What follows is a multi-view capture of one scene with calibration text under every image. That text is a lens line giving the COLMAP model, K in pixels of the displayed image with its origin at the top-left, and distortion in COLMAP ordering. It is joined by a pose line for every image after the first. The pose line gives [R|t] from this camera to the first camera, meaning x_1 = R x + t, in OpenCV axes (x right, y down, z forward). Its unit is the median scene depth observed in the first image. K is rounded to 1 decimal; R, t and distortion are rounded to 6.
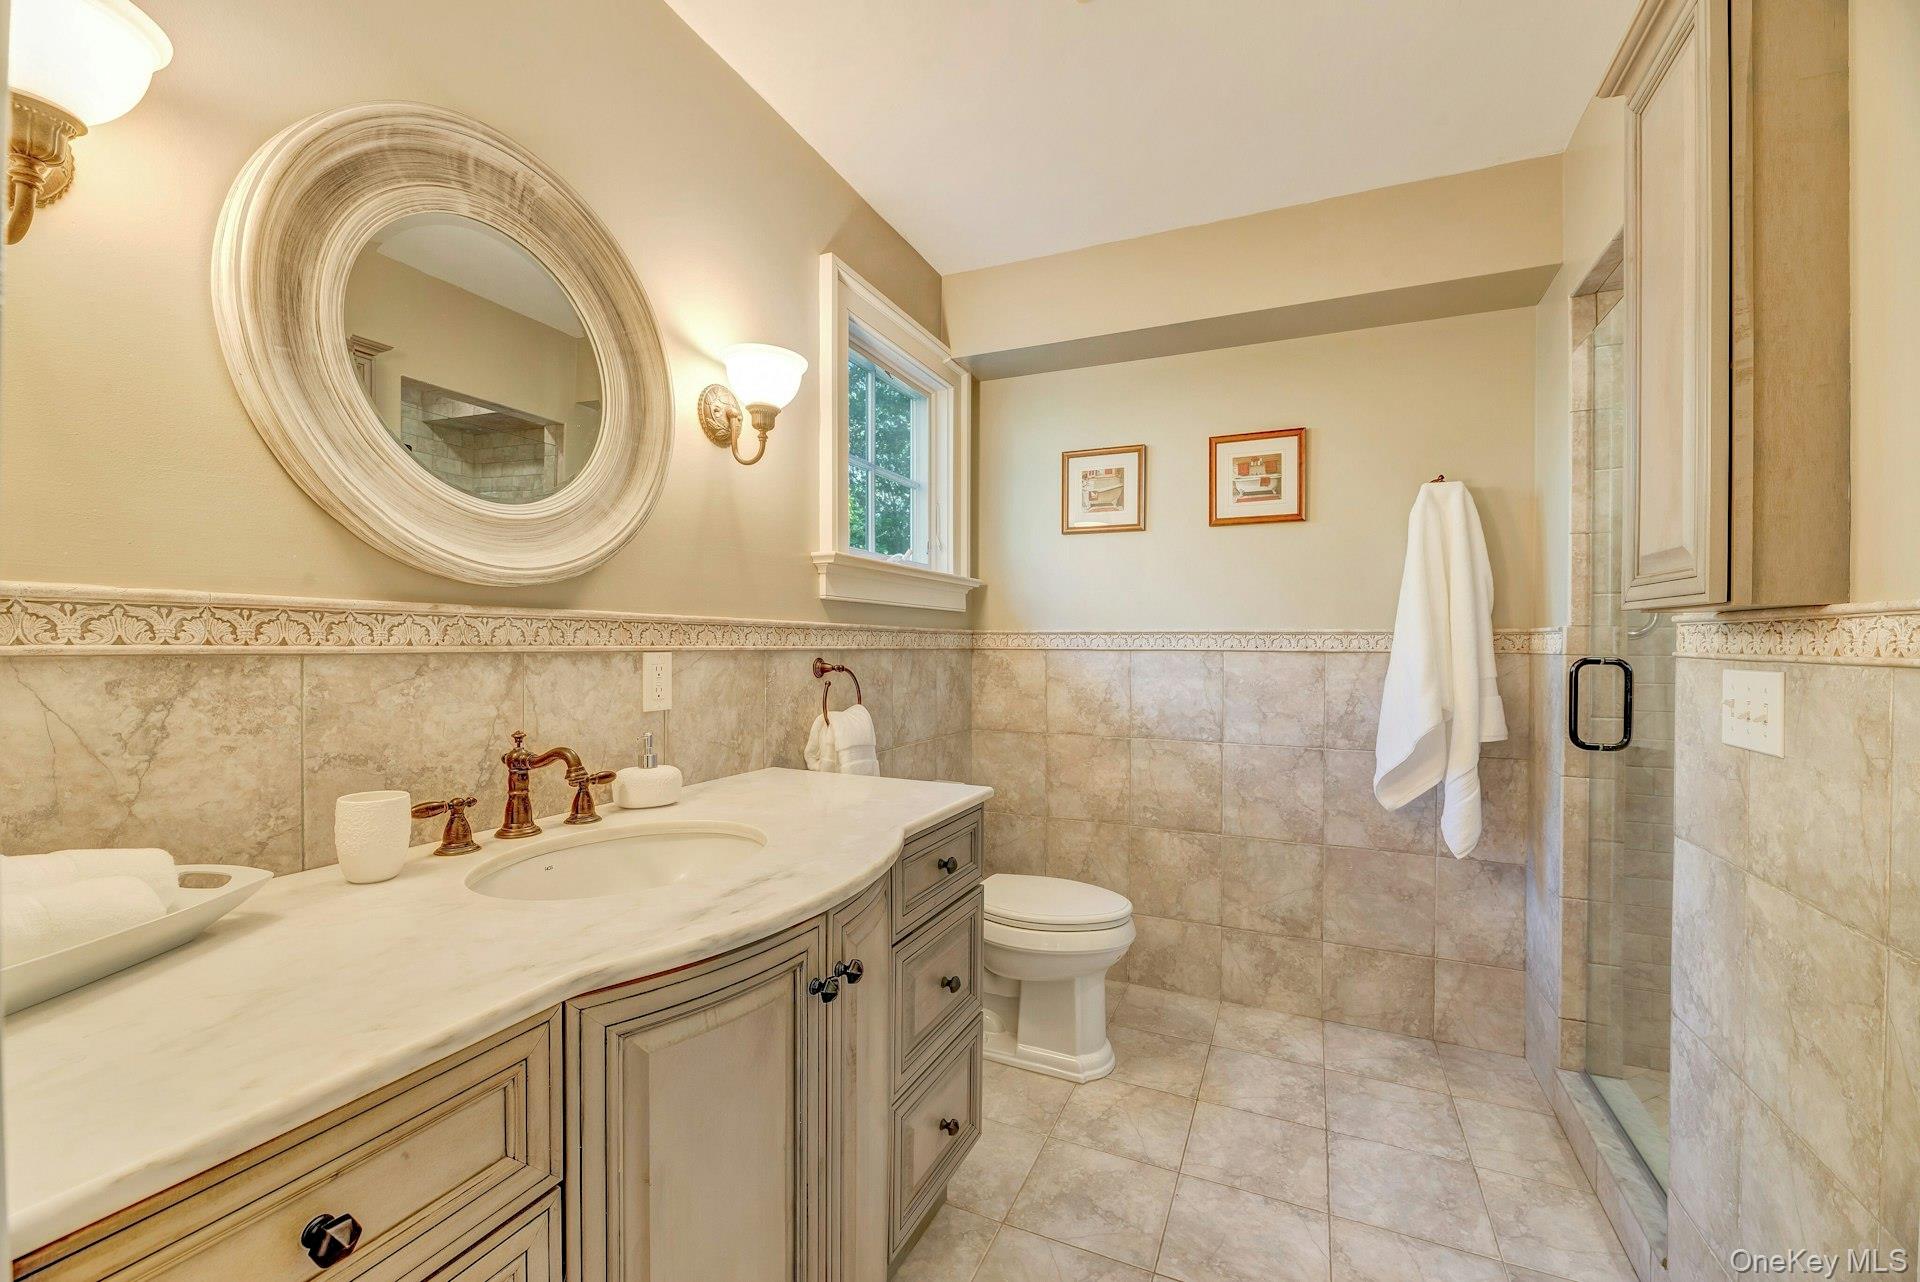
lens RADIAL K [[788.3, 0, 956.6], [0, 788.3, 647.6], [0, 0, 1]] dist [0.012021, -0.009742]
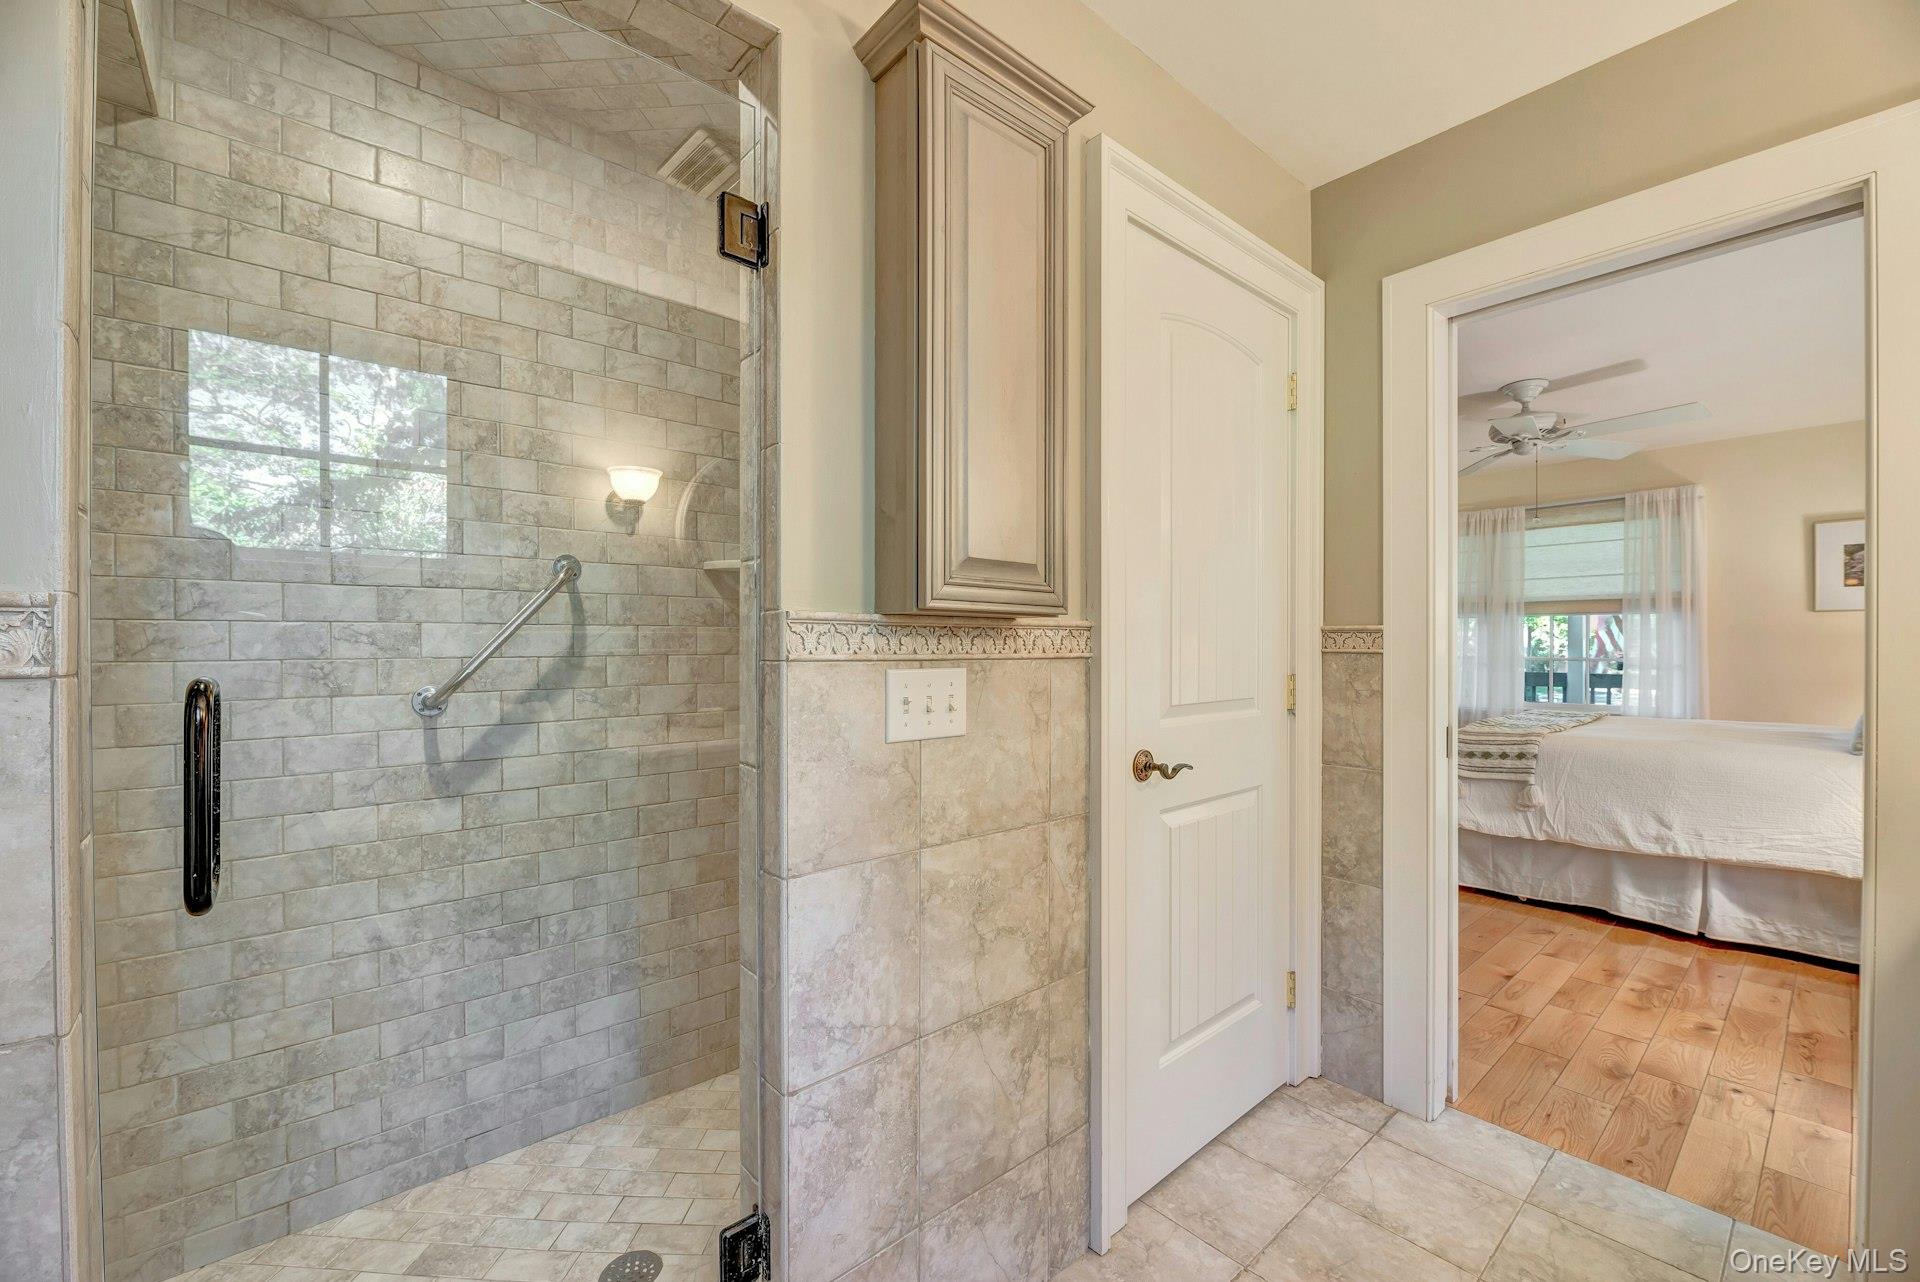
lens RADIAL K [[788.3, 0, 956.6], [0, 788.3, 647.6], [0, 0, 1]] dist [0.012021, -0.009742]
pose [[-0.911872, -0.006393, 0.410425, 0.546525], [-0.002805, 0.999952, 0.009342, -0.013055], [-0.410465, 0.007367, -0.911847, 2.184790]]
